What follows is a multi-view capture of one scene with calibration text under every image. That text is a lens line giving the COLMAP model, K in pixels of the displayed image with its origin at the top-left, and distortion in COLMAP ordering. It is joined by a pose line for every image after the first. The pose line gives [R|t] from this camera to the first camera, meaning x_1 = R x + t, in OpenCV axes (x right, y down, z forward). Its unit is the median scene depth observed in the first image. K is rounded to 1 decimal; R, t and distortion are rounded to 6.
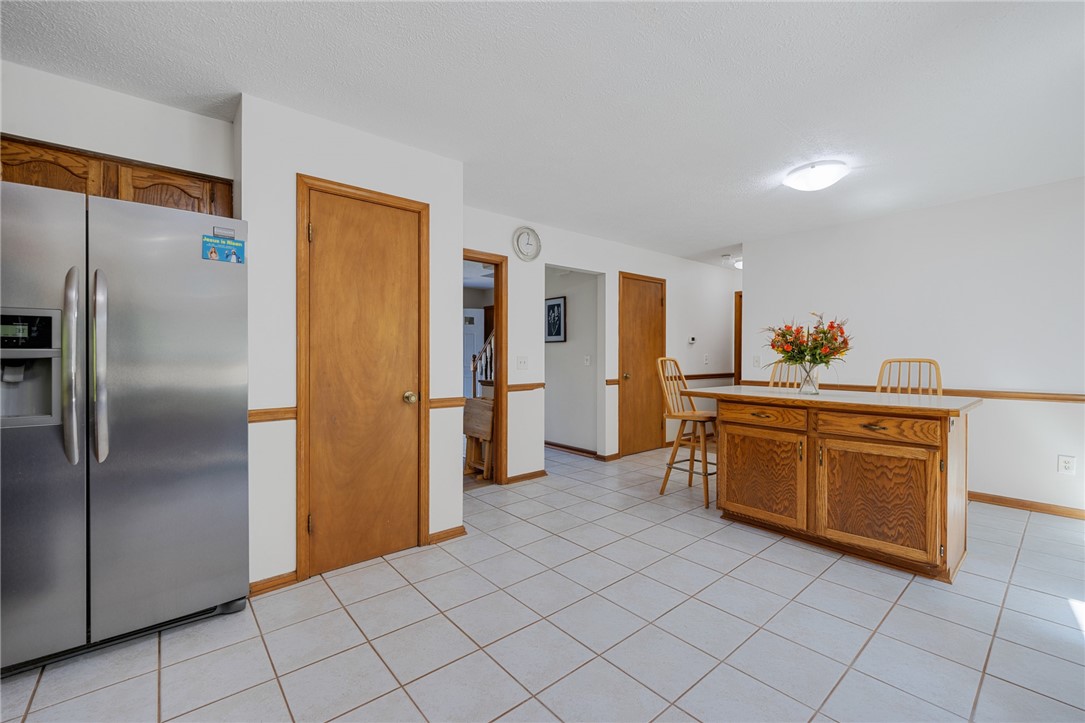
lens RADIAL K [[451.7, 0, 546.8], [0, 451.7, 360.4], [0, 0, 1]] dist [0.020649, -0.000376]
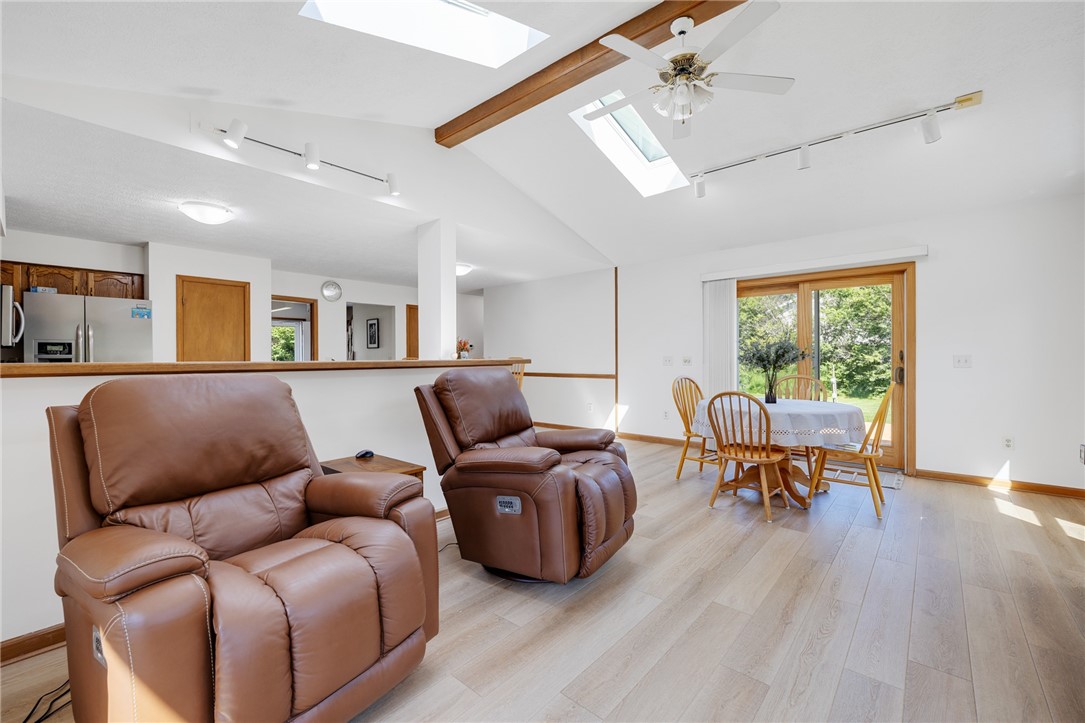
lens RADIAL K [[451.7, 0, 538.7], [0, 451.7, 359.6], [0, 0, 1]] dist [0.020649, -0.000376]
pose [[0.990158, -0.003392, 0.139915, 0.854903], [0.004252, 0.999974, -0.005852, 0.022300], [-0.139892, 0.006389, 0.990146, -1.402368]]
